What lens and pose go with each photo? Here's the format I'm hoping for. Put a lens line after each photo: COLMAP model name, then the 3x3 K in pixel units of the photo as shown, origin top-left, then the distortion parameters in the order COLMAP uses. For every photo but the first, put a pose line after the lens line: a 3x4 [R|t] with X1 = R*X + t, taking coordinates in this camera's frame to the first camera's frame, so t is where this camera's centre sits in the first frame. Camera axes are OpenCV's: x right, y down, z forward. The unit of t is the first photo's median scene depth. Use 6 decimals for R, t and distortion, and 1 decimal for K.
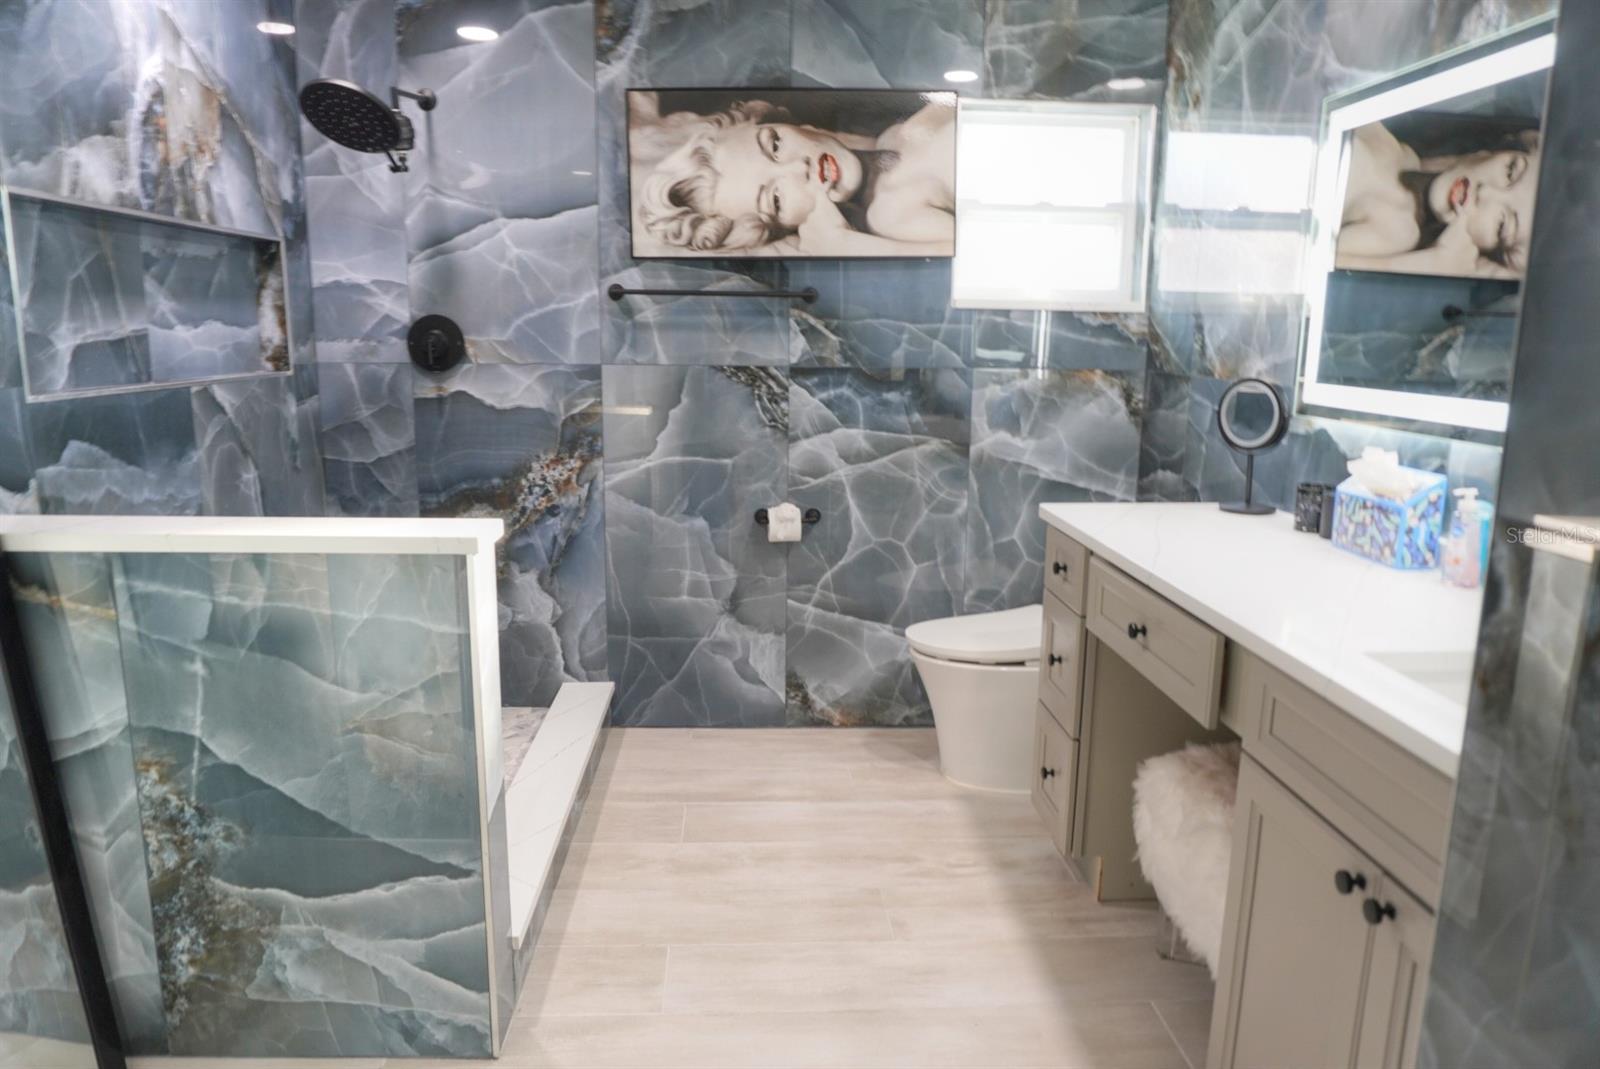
lens RADIAL K [[1069.9, 0, 803.7], [0, 1069.9, 535.5], [0, 0, 1]] dist [-0.051603, 0.040182]
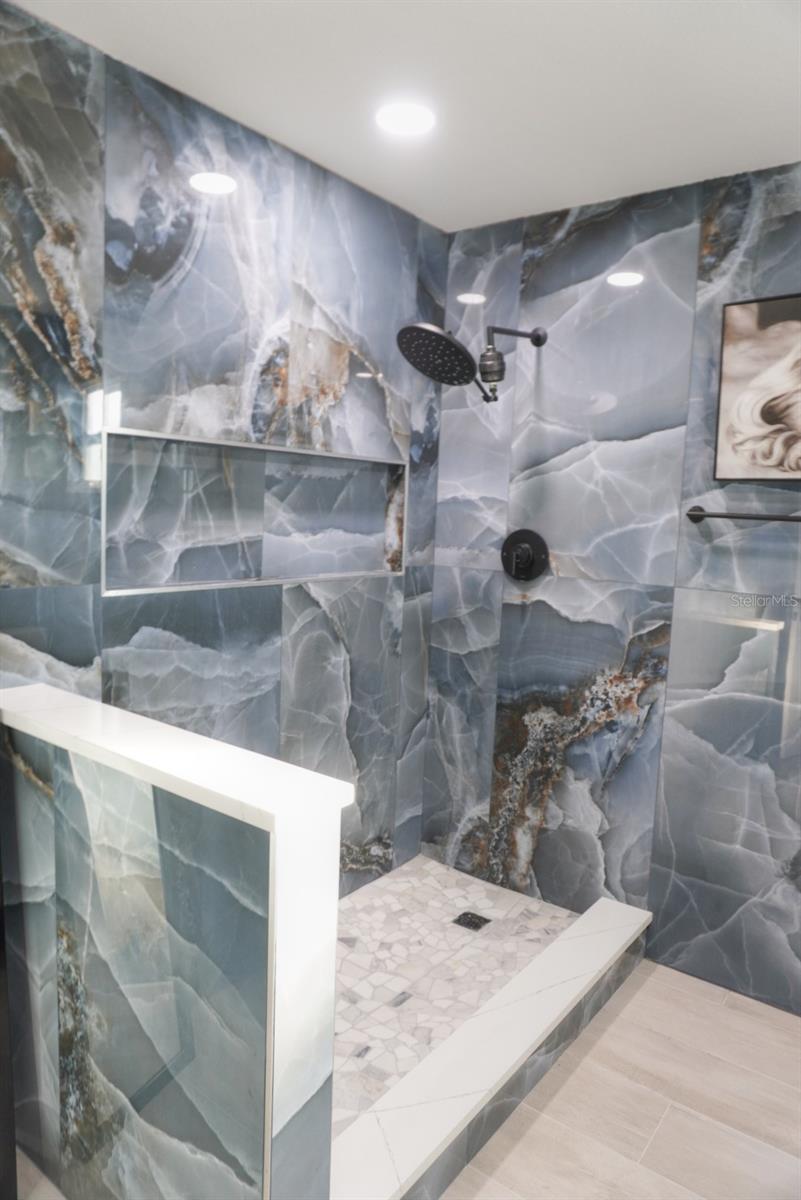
lens RADIAL K [[806.2, 0, 401.0], [0, 806.2, 601.0], [0, 0, 1]] dist [-0.039269, 0.022826]
pose [[0.769791, 0.093388, -0.631427, 0.086151], [-0.153905, 0.987209, -0.041622, -0.084472], [0.619463, 0.129220, 0.774318, 0.301020]]
